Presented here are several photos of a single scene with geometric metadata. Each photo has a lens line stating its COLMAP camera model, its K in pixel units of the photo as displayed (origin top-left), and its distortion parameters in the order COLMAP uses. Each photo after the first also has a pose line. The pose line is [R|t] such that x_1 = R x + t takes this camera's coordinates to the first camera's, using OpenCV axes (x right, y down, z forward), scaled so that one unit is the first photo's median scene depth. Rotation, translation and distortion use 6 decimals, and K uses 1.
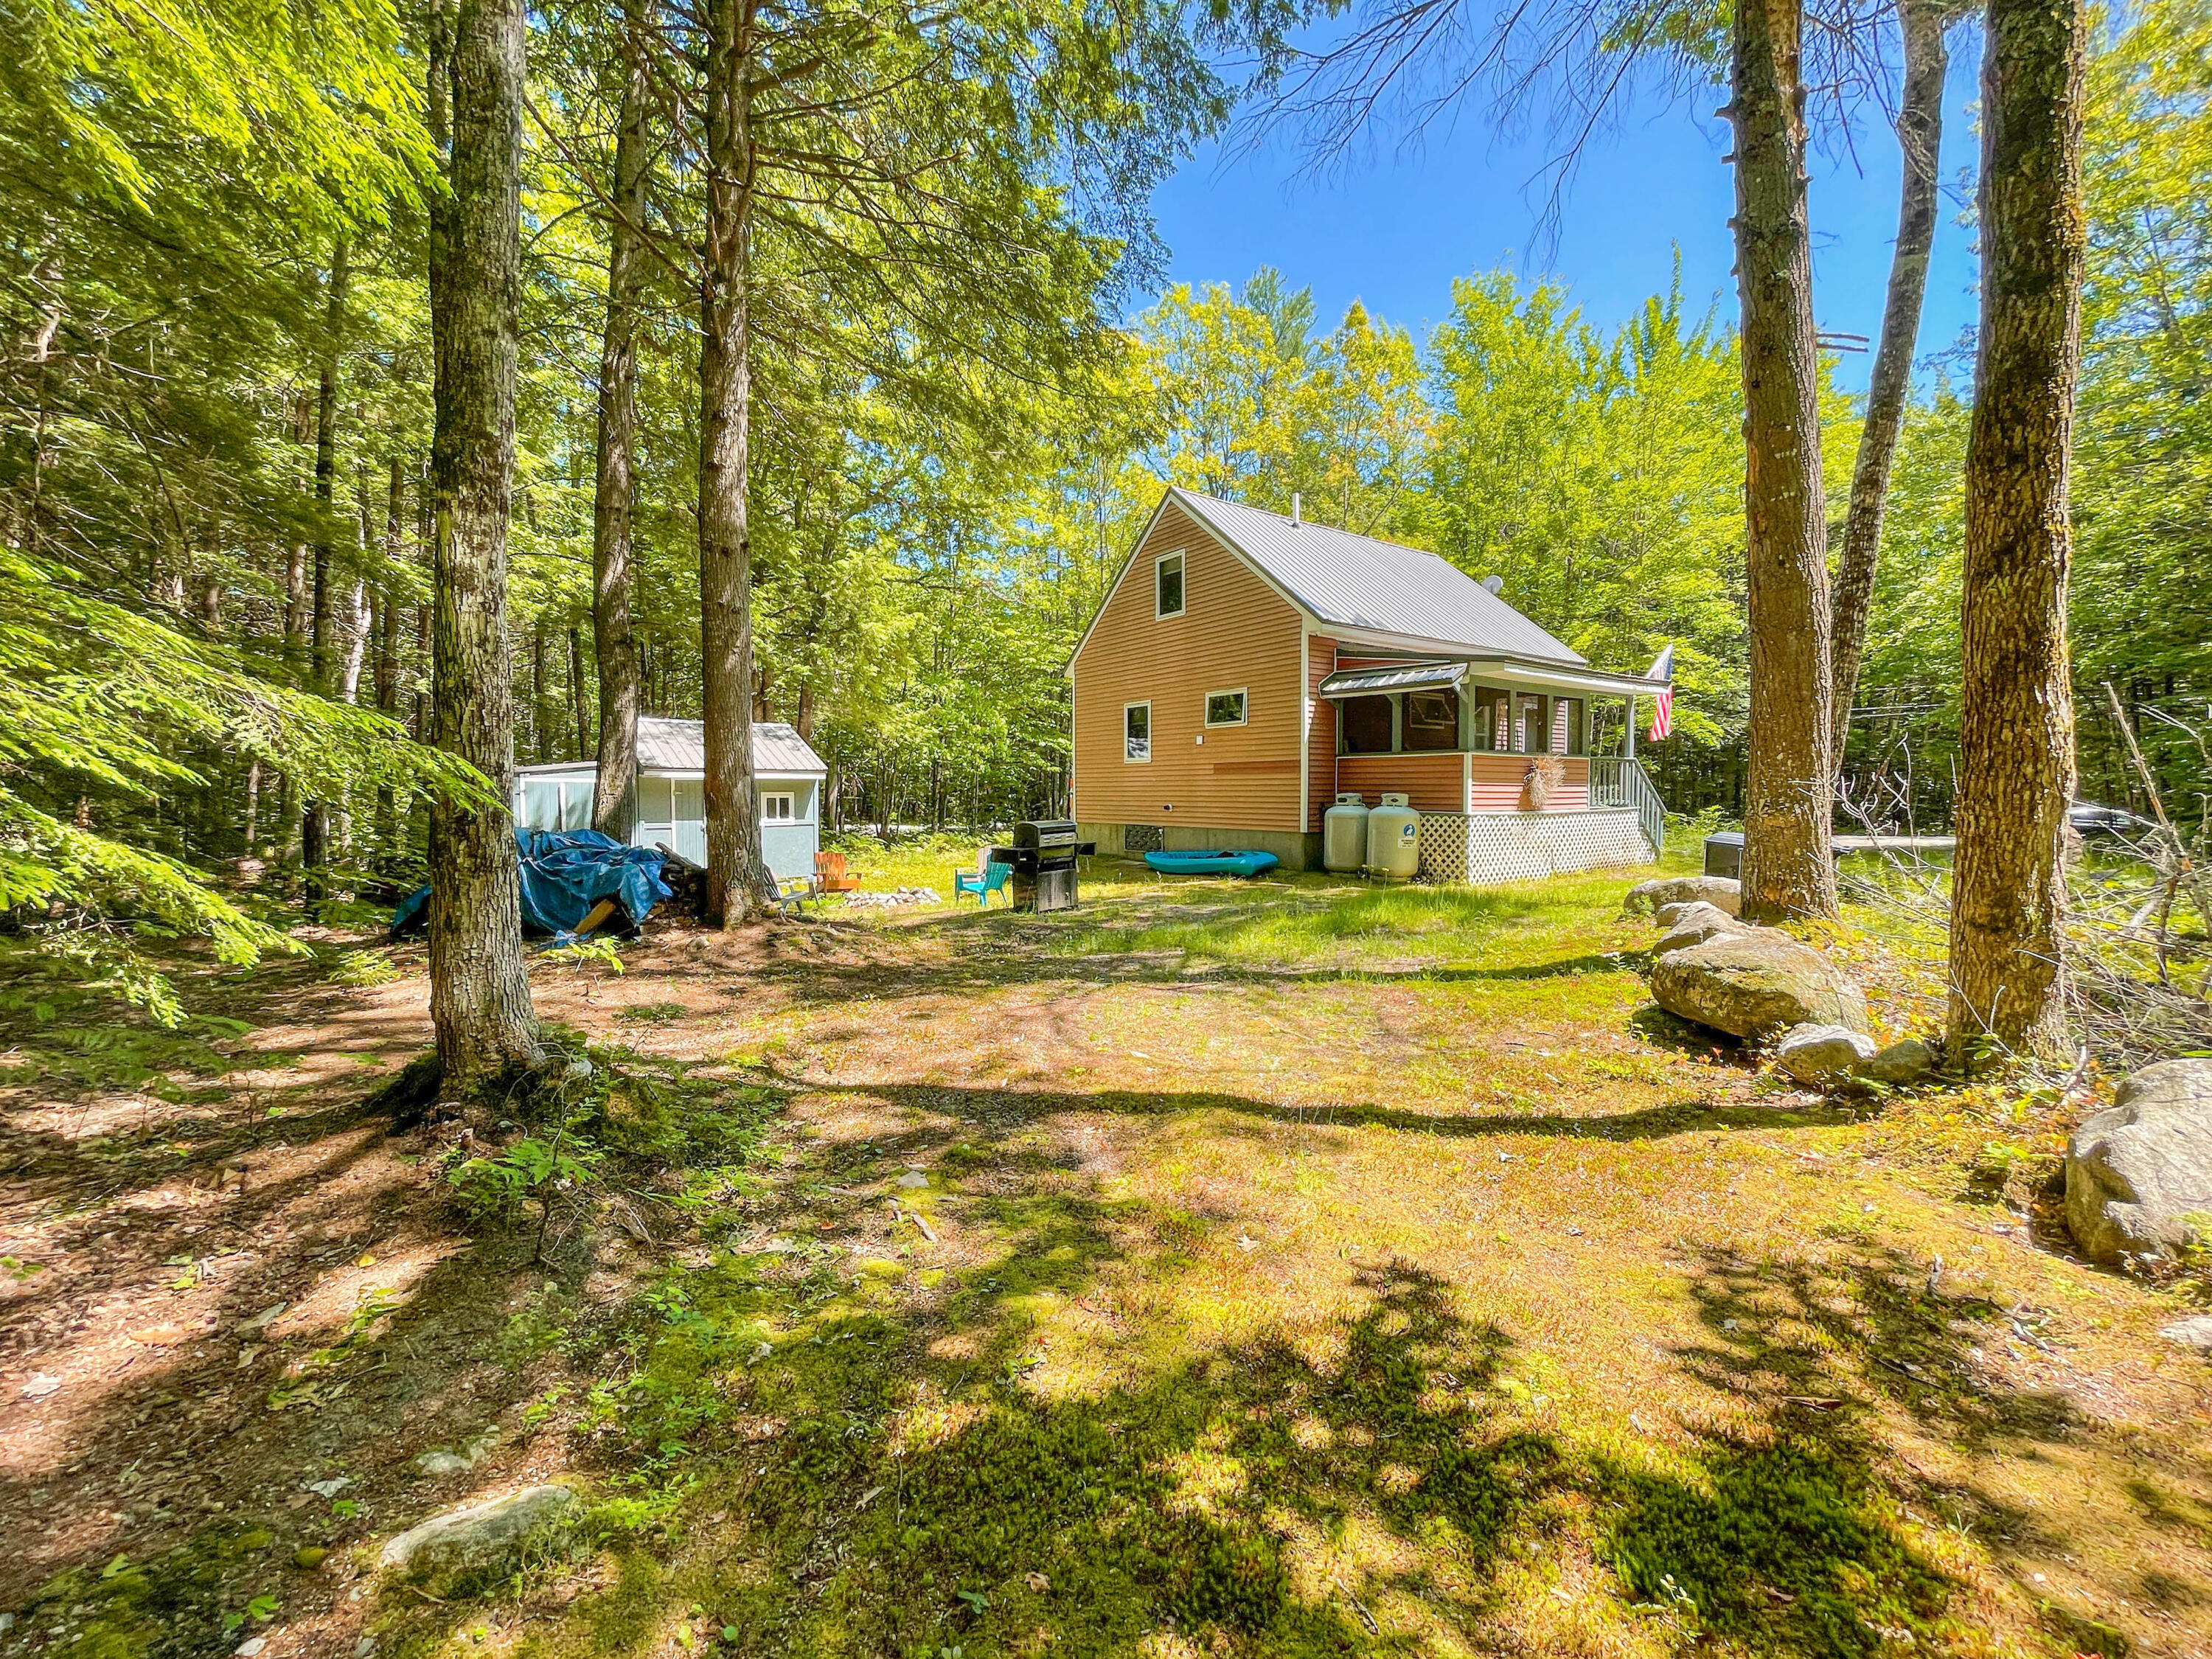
lens RADIAL K [[889.3, 0, 1114.9], [0, 889.3, 833.7], [0, 0, 1]] dist [0.000841, -0.000099]
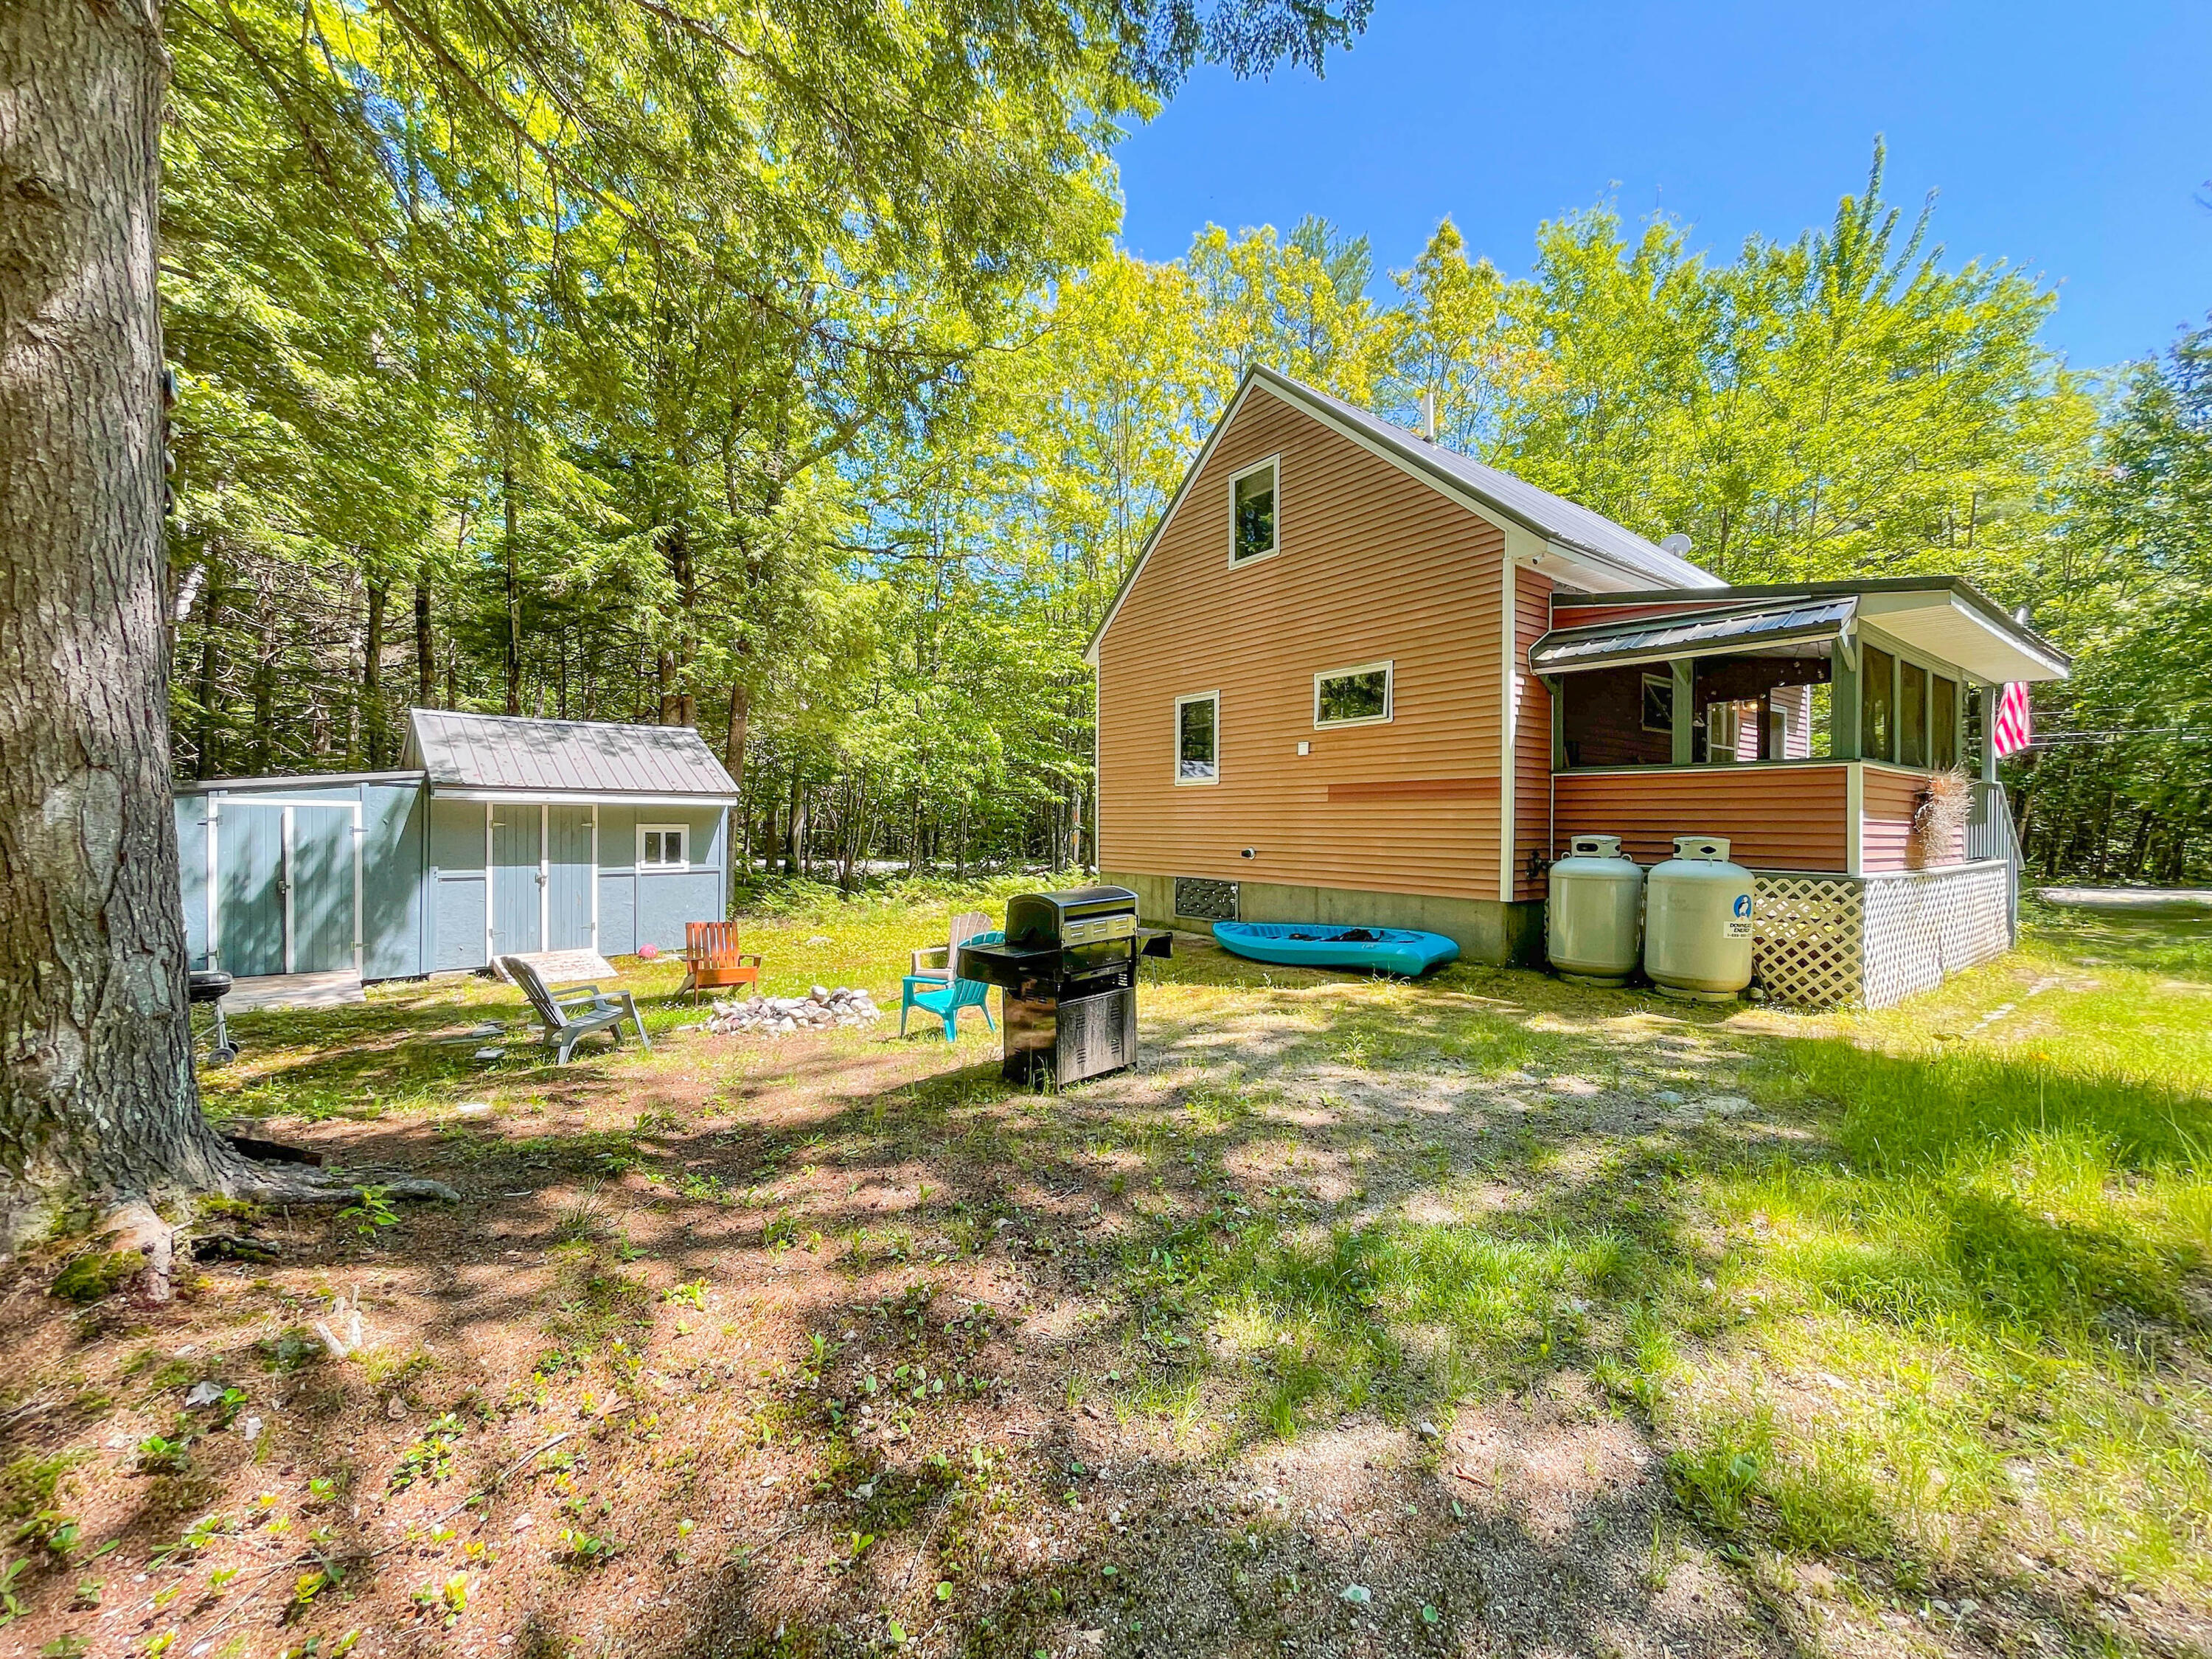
lens RADIAL K [[889.3, 0, 1105.8], [0, 889.3, 820.9], [0, 0, 1]] dist [0.000841, -0.000099]
pose [[0.999948, 0.008933, -0.004985, -0.042474], [-0.009182, 0.998585, -0.052377, -0.019190], [0.004510, 0.052420, 0.998615, 0.371547]]
